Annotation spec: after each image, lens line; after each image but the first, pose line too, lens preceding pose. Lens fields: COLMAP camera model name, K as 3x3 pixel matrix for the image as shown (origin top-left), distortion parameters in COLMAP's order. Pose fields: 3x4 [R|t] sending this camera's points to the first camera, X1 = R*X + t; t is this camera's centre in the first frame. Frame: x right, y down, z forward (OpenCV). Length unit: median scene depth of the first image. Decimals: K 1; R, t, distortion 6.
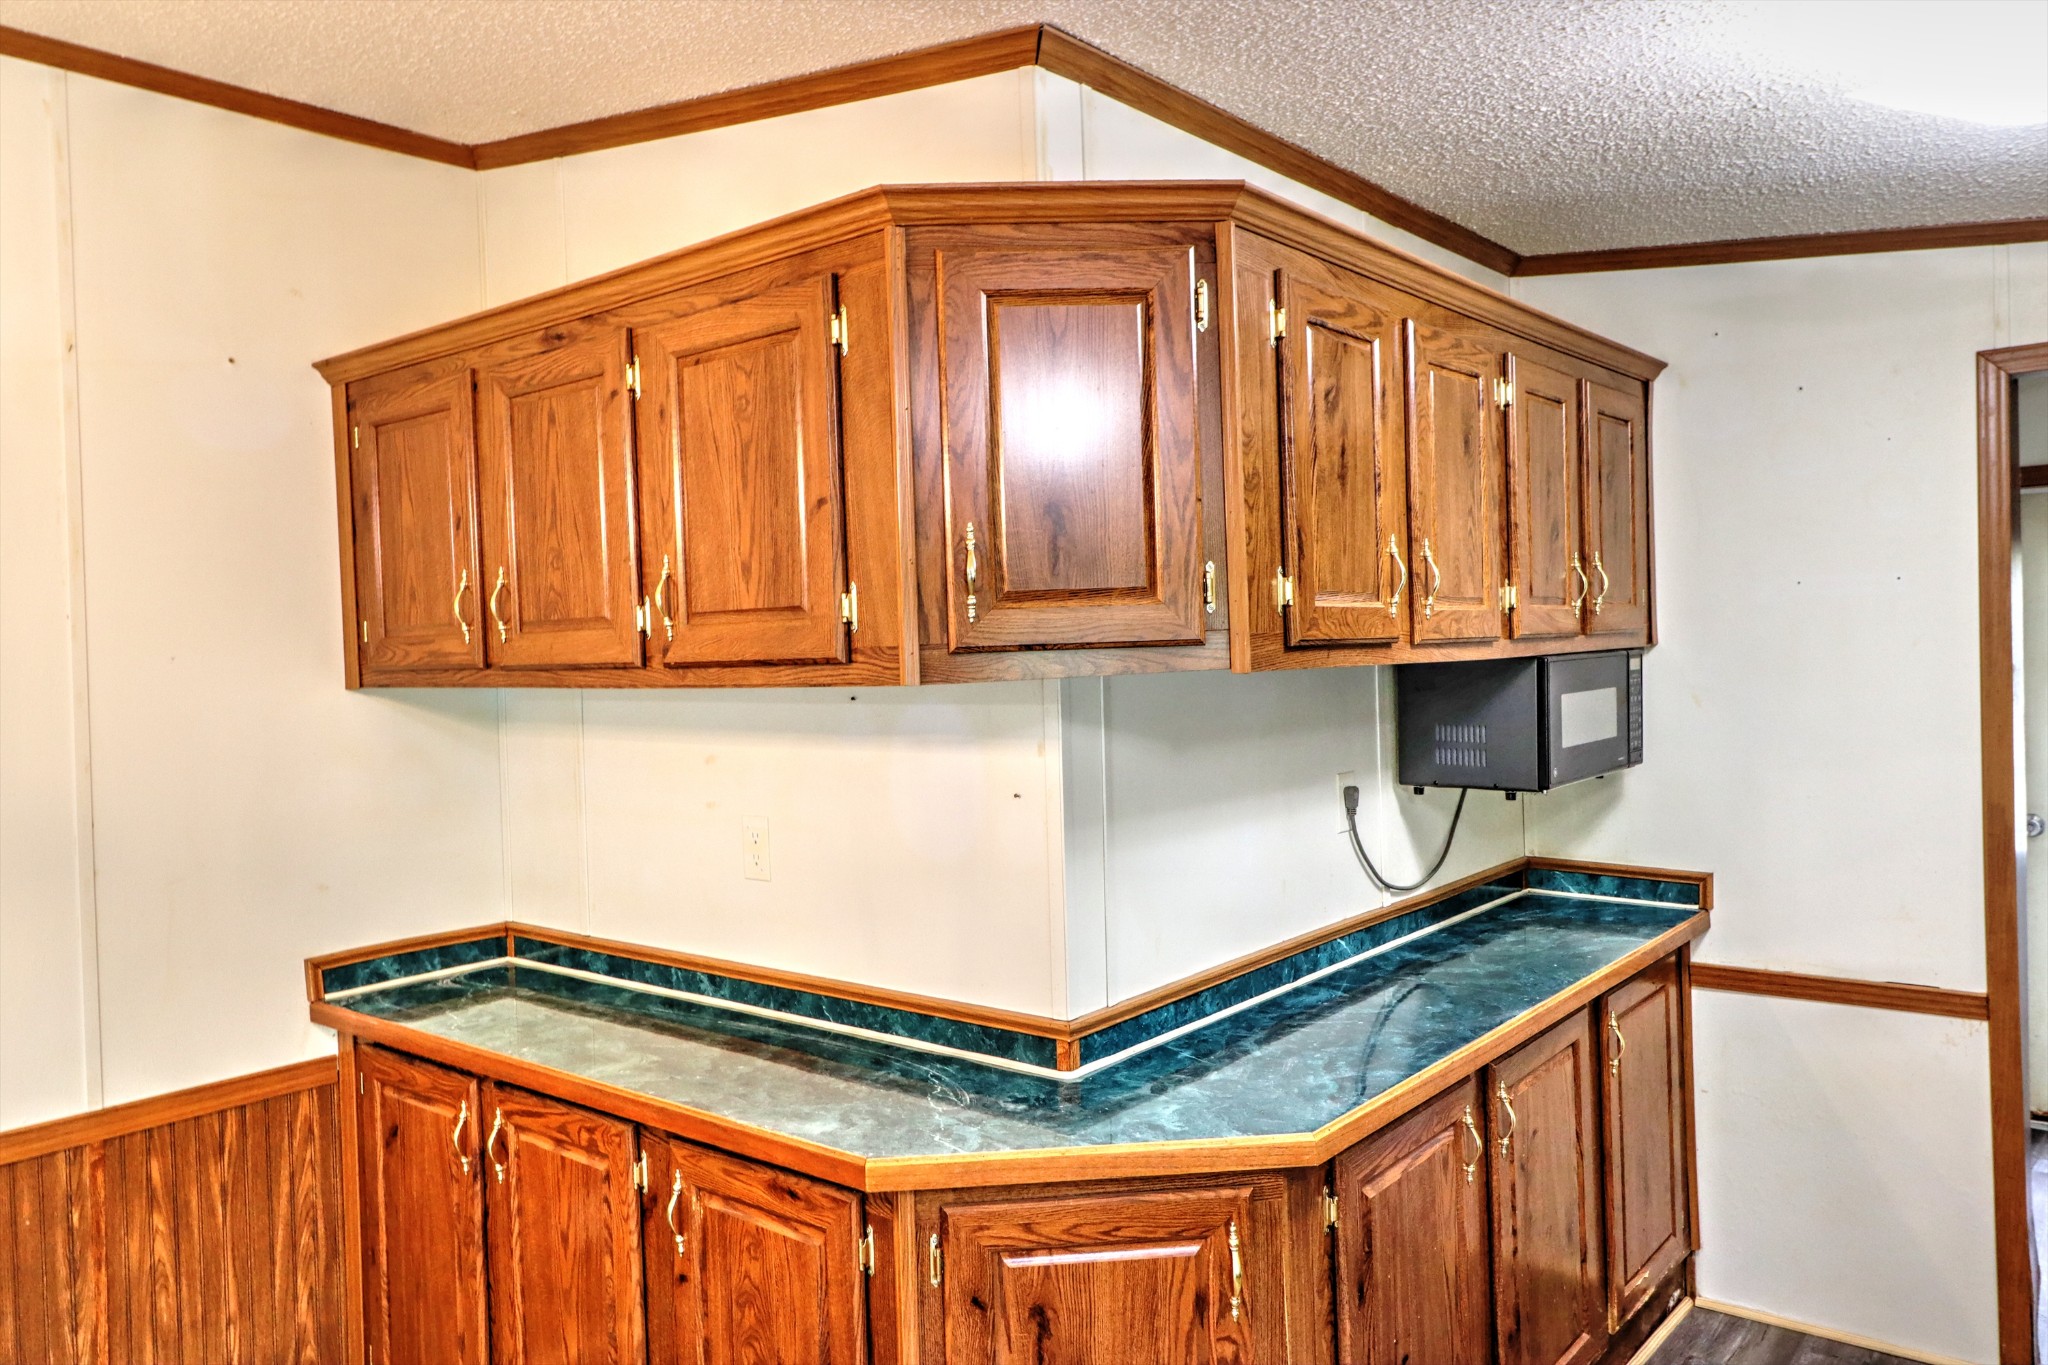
lens RADIAL K [[1482.7, 0, 1021.6], [0, 1482.7, 670.2], [0, 0, 1]] dist [0.006155, 0.002685]
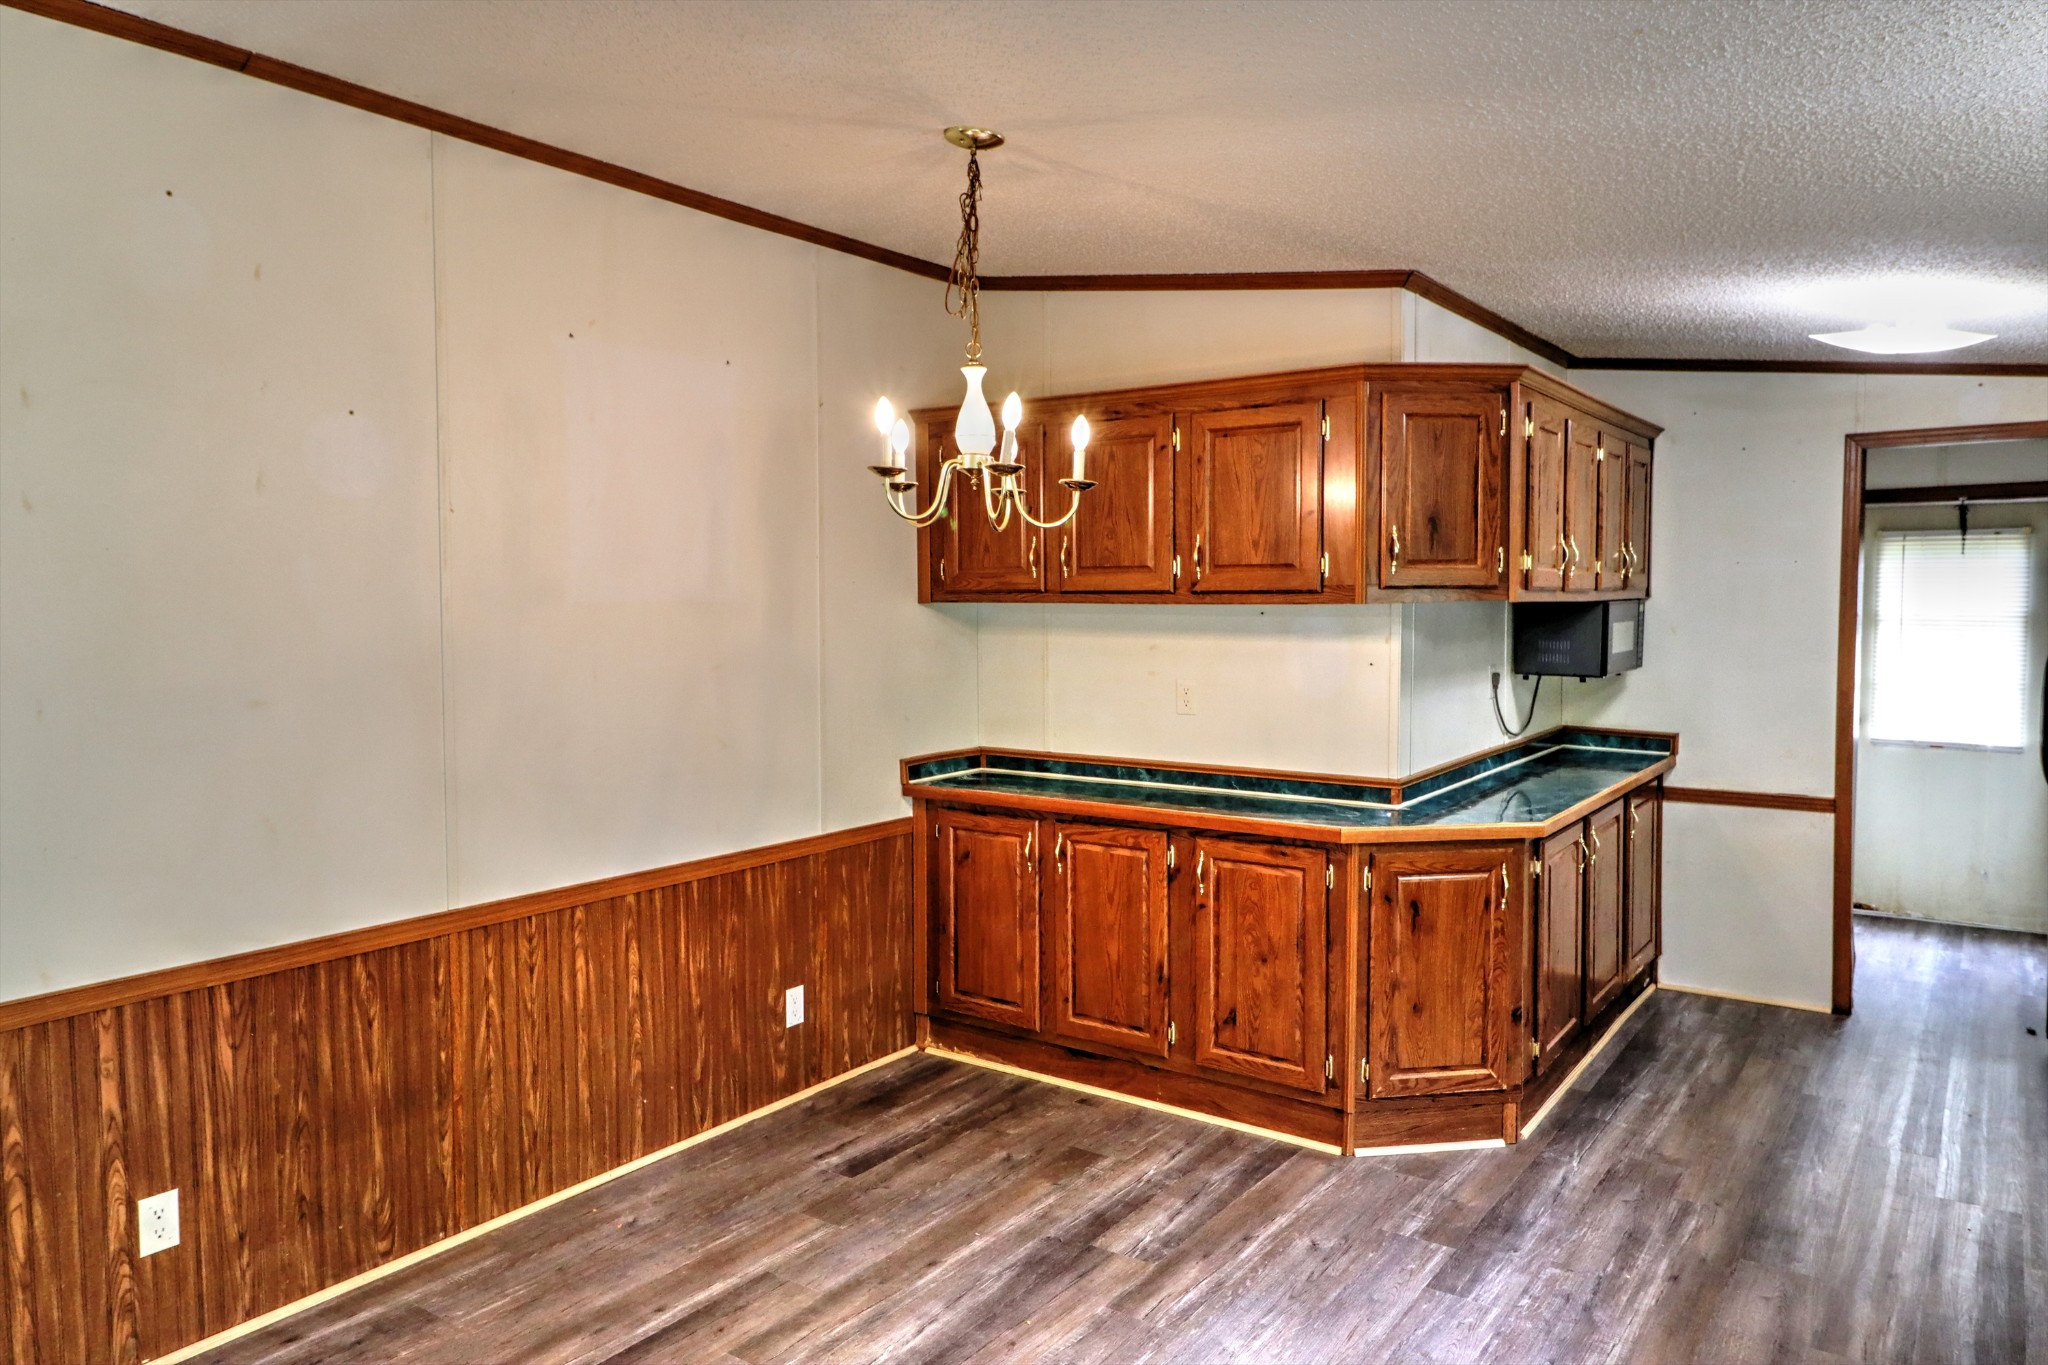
lens RADIAL K [[1336.4, 0, 1047.7], [0, 1336.4, 666.0], [0, 0, 1]] dist [0.008183, -0.002916]
pose [[0.997285, 0.021494, 0.070438, -0.474415], [-0.024044, 0.999078, 0.035564, 0.030517], [-0.069609, -0.037161, 0.996882, -0.614358]]
